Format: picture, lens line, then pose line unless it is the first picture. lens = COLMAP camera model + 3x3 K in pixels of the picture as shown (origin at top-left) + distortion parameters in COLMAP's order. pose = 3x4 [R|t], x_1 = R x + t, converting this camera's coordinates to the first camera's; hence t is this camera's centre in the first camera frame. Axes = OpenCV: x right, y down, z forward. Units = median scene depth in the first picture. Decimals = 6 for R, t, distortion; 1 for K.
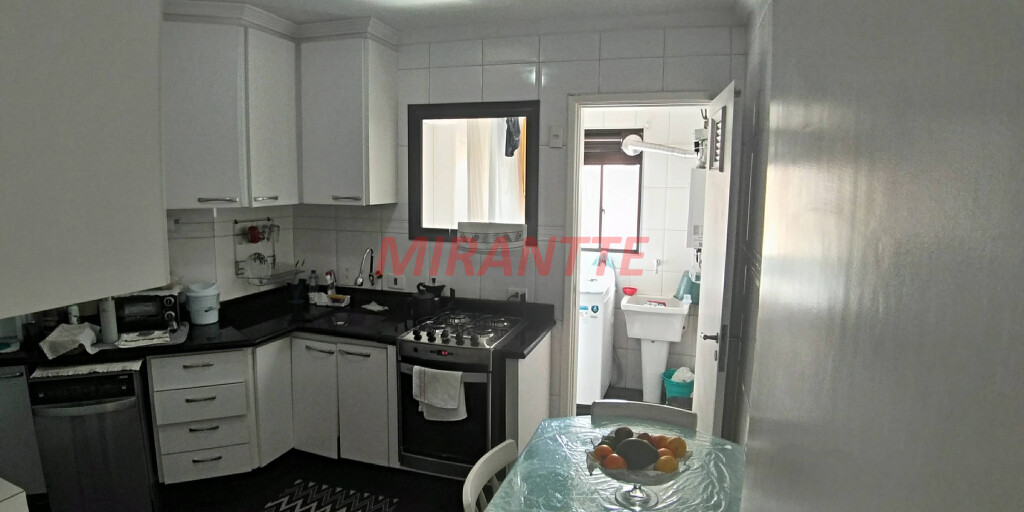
lens RADIAL K [[558.8, 0, 506.6], [0, 558.8, 241.7], [0, 0, 1]] dist [-0.064066, -0.017311]
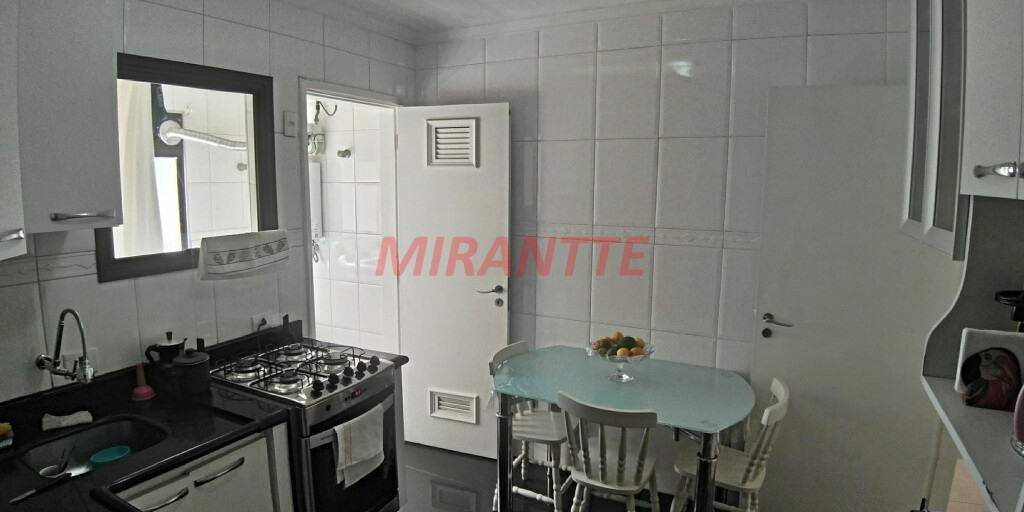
lens RADIAL K [[558.8, 0, 506.6], [0, 558.8, 241.7], [0, 0, 1]] dist [-0.064066, -0.017311]
pose [[0.178291, -0.128327, 0.975574, -0.674173], [0.113011, 0.987569, 0.109252, -0.062722], [-0.977466, 0.090772, 0.190577, 0.511318]]
